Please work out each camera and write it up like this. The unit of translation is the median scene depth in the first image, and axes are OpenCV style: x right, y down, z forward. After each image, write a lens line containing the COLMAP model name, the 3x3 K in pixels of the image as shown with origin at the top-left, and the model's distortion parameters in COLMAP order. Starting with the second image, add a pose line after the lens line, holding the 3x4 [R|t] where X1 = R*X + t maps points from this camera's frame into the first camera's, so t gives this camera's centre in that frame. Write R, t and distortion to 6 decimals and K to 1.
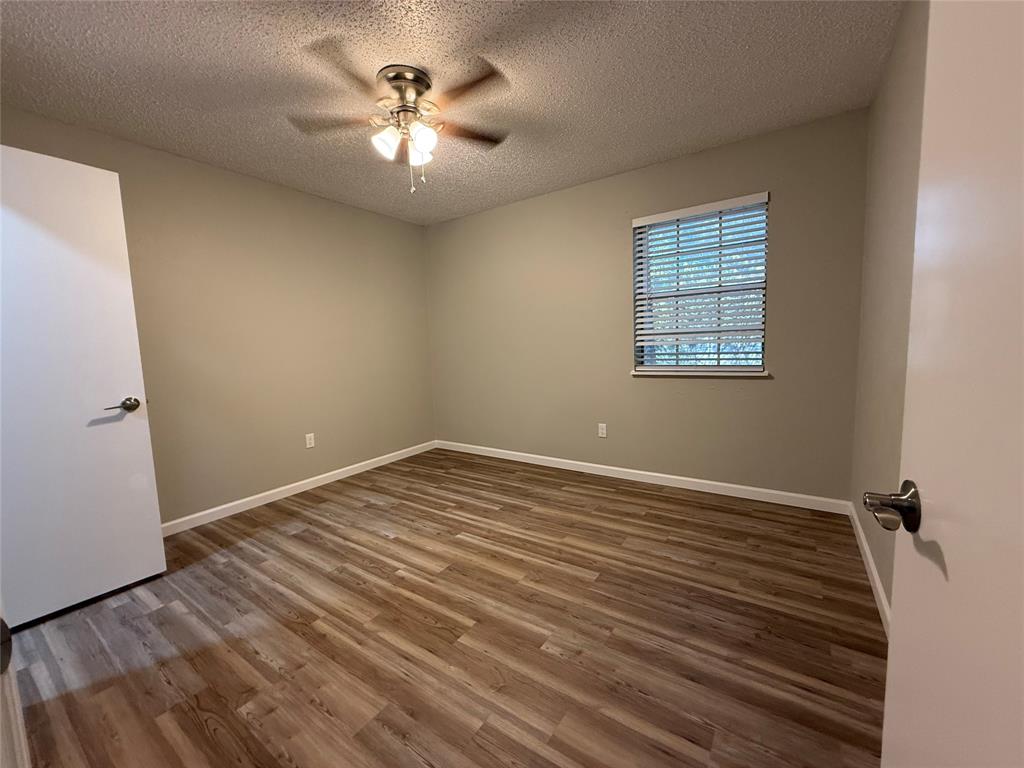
lens RADIAL K [[409.1, 0, 511.9], [0, 409.1, 382.5], [0, 0, 1]] dist [0.000644, 0.000167]
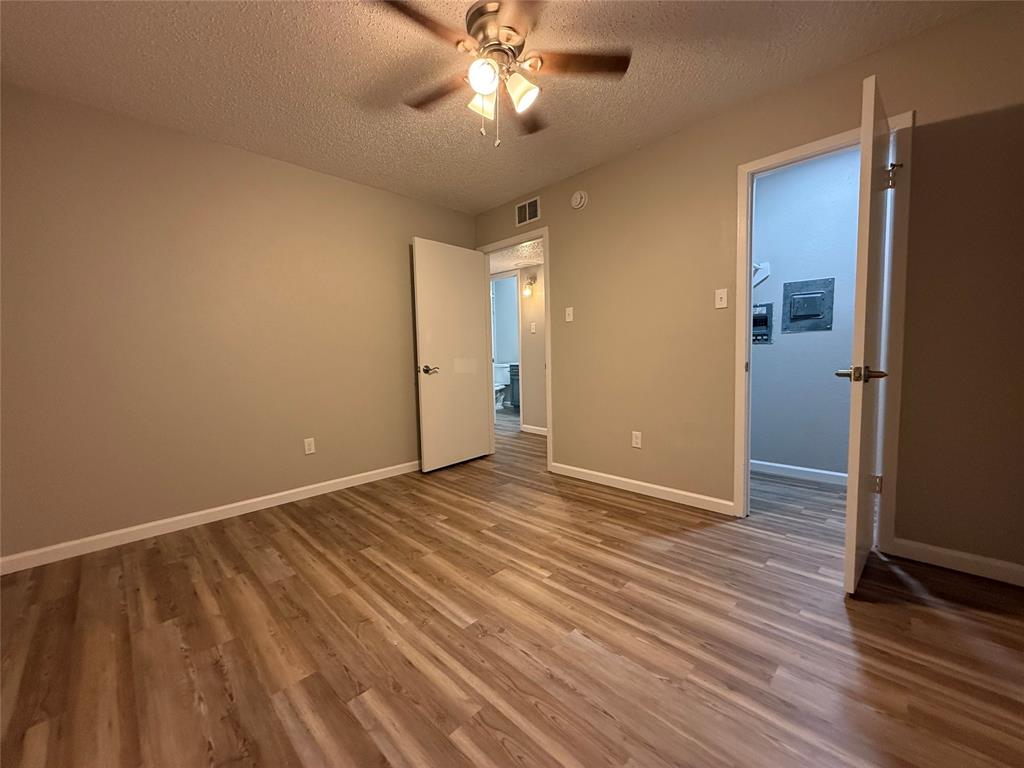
lens RADIAL K [[409.1, 0, 511.9], [0, 409.1, 382.5], [0, 0, 1]] dist [0.000644, 0.000167]
pose [[-0.980531, 0.044915, 0.191157, -0.371563], [0.077462, 0.983018, 0.166361, -0.108561], [-0.180438, 0.177930, -0.967359, 1.727194]]
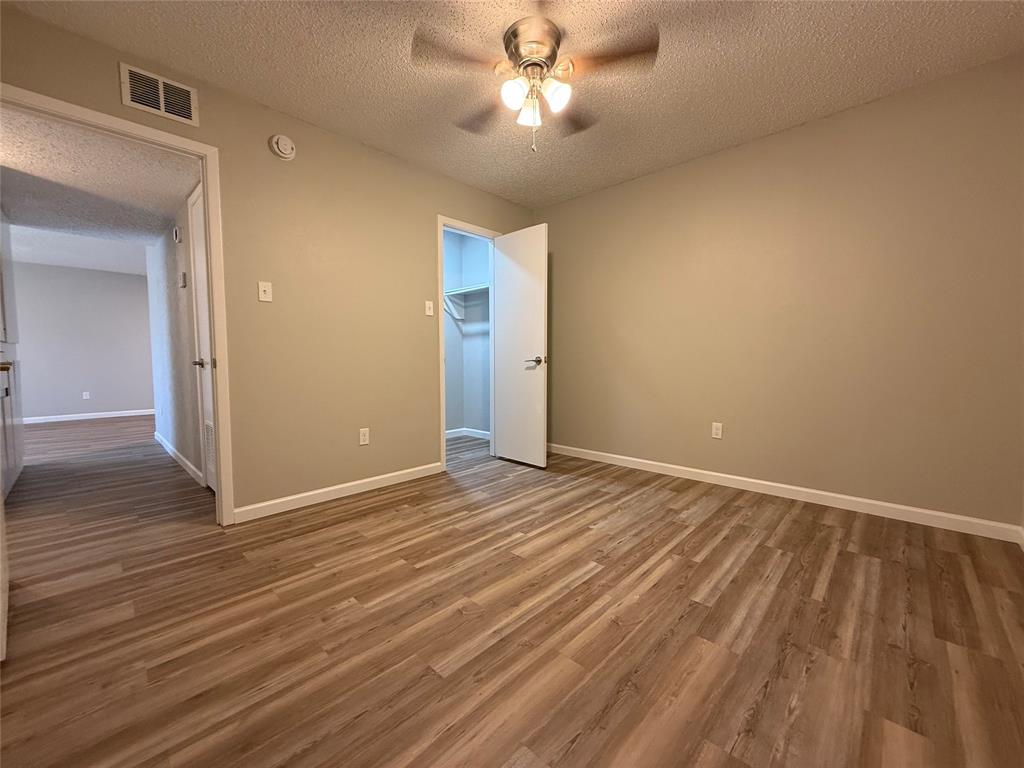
lens RADIAL K [[409.1, 0, 511.9], [0, 409.1, 382.5], [0, 0, 1]] dist [0.000644, 0.000167]
pose [[-0.163049, 0.092253, -0.982295, 0.676237], [-0.090909, 0.989979, 0.108064, -0.026129], [0.982421, 0.106919, -0.153029, 1.041029]]
